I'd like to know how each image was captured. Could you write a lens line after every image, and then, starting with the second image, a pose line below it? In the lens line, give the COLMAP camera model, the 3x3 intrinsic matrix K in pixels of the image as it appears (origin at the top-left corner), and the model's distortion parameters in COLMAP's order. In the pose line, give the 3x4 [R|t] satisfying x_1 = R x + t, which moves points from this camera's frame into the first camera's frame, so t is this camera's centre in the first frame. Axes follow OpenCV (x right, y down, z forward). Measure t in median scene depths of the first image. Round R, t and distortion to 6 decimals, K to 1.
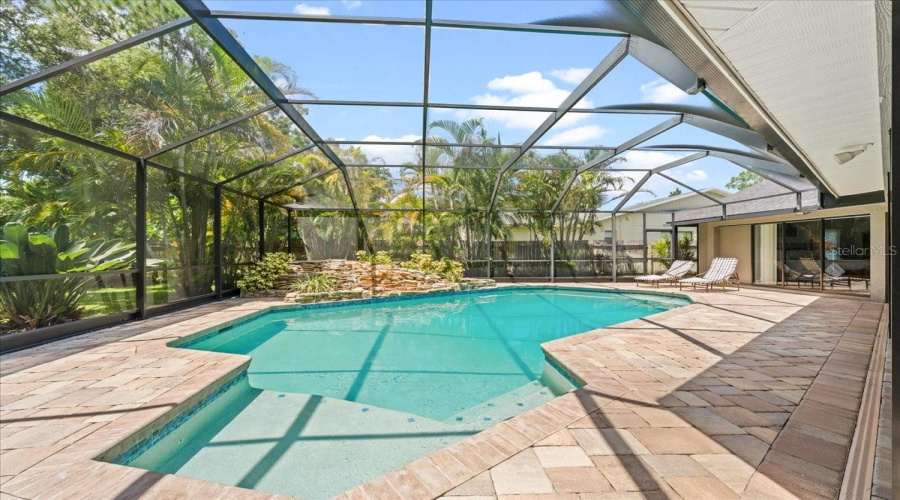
lens RADIAL K [[347.8, 0, 448.4], [0, 347.8, 241.8], [0, 0, 1]] dist [0.000134, 0.000148]
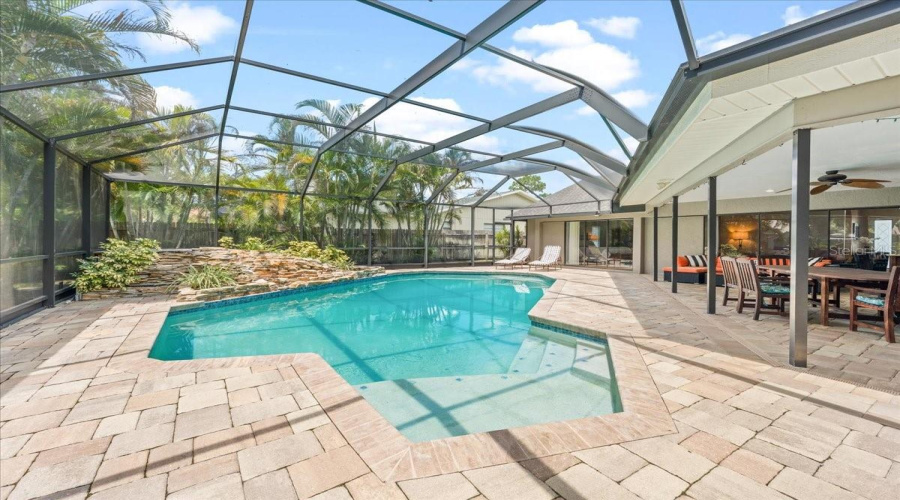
lens RADIAL K [[347.8, 0, 448.4], [0, 347.8, 241.8], [0, 0, 1]] dist [0.000134, 0.000148]
pose [[0.878588, 0.006140, 0.477541, -0.214200], [-0.023355, 0.999273, 0.030119, -0.000257], [-0.477010, -0.037615, 0.878093, 0.010490]]
